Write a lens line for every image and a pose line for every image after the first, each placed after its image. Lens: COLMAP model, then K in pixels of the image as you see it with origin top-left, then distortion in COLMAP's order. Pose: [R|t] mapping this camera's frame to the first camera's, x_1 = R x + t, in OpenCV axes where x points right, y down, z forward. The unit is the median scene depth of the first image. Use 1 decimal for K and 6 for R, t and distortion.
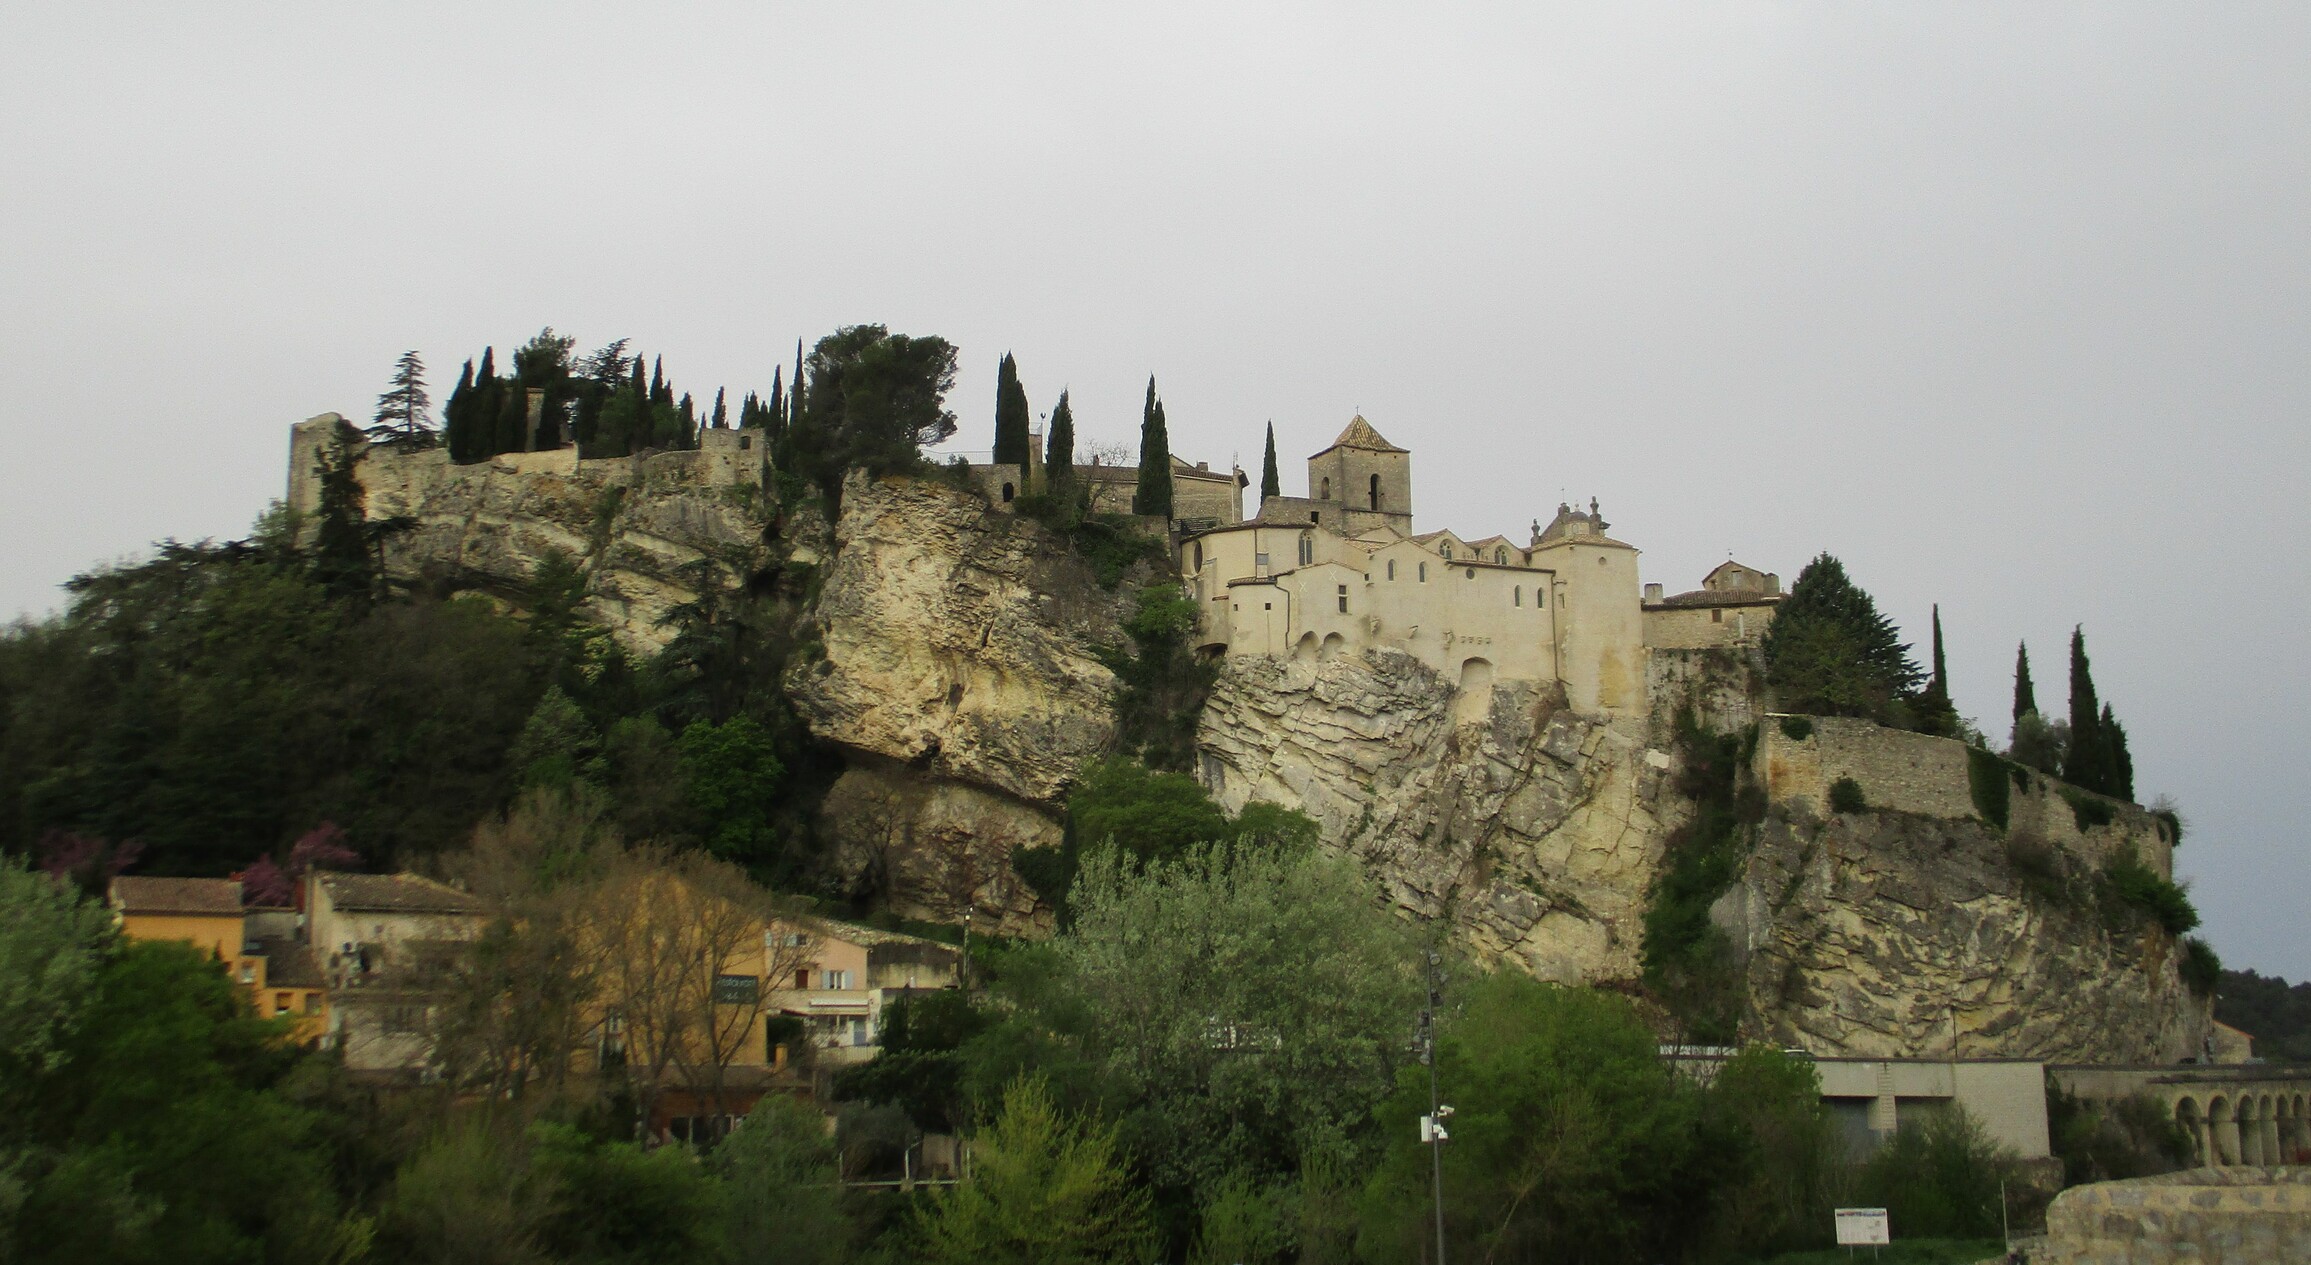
lens RADIAL K [[2389.4, 0, 1156.2], [0, 2389.4, 630.9], [0, 0, 1]] dist [-0.006034, 0.000000]
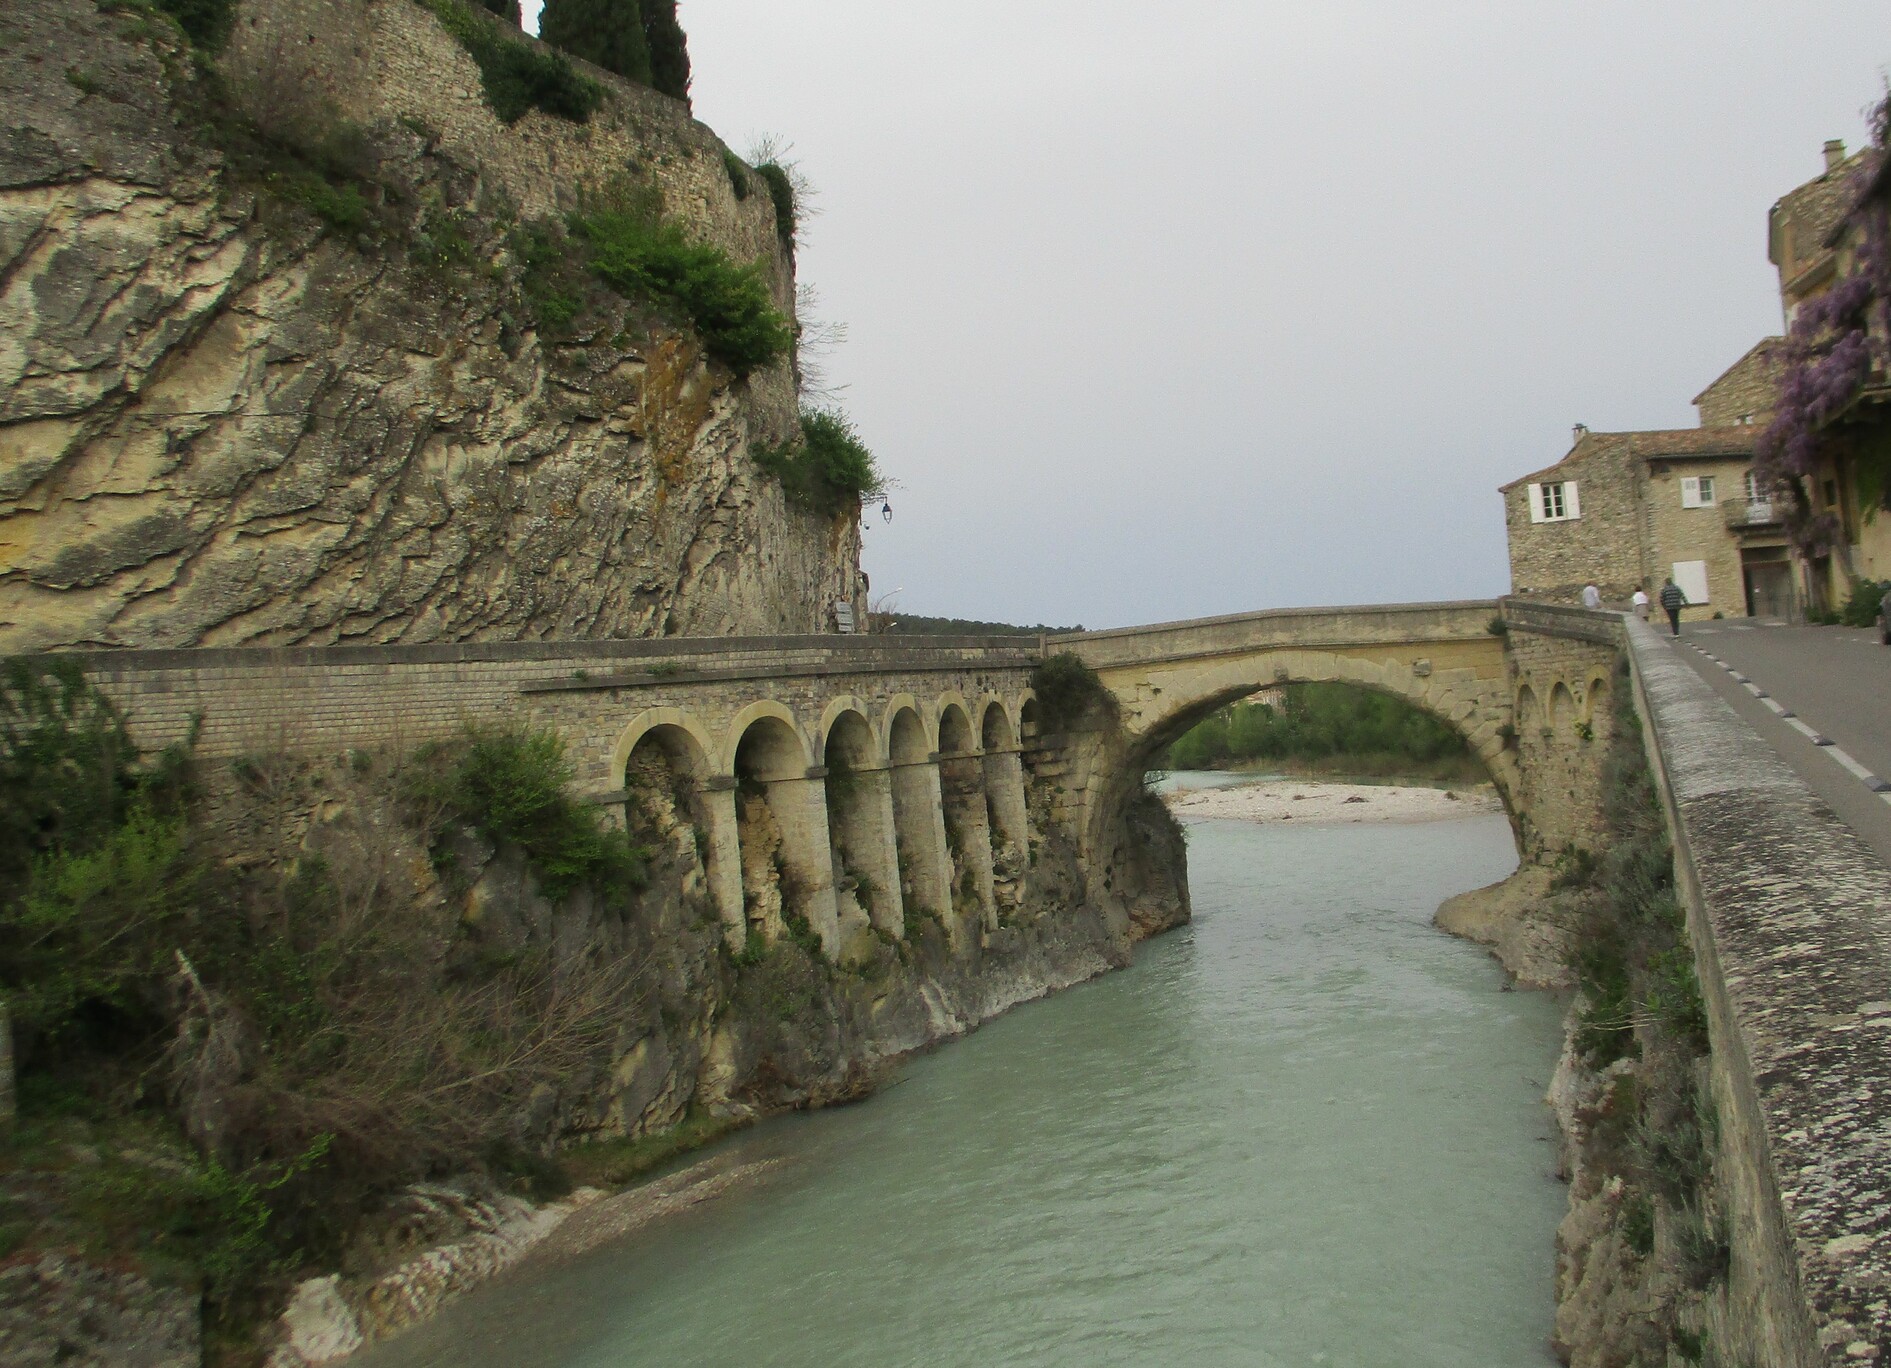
lens RADIAL K [[1428.5, 0, 945.8], [0, 1428.5, 684.5], [0, 0, 1]] dist [0.001555, -0.000295]
pose [[0.951245, -0.070787, 0.300204, 0.396936], [0.027760, 0.989006, 0.145243, 0.154411], [-0.307185, -0.129828, 0.942752, 0.761730]]
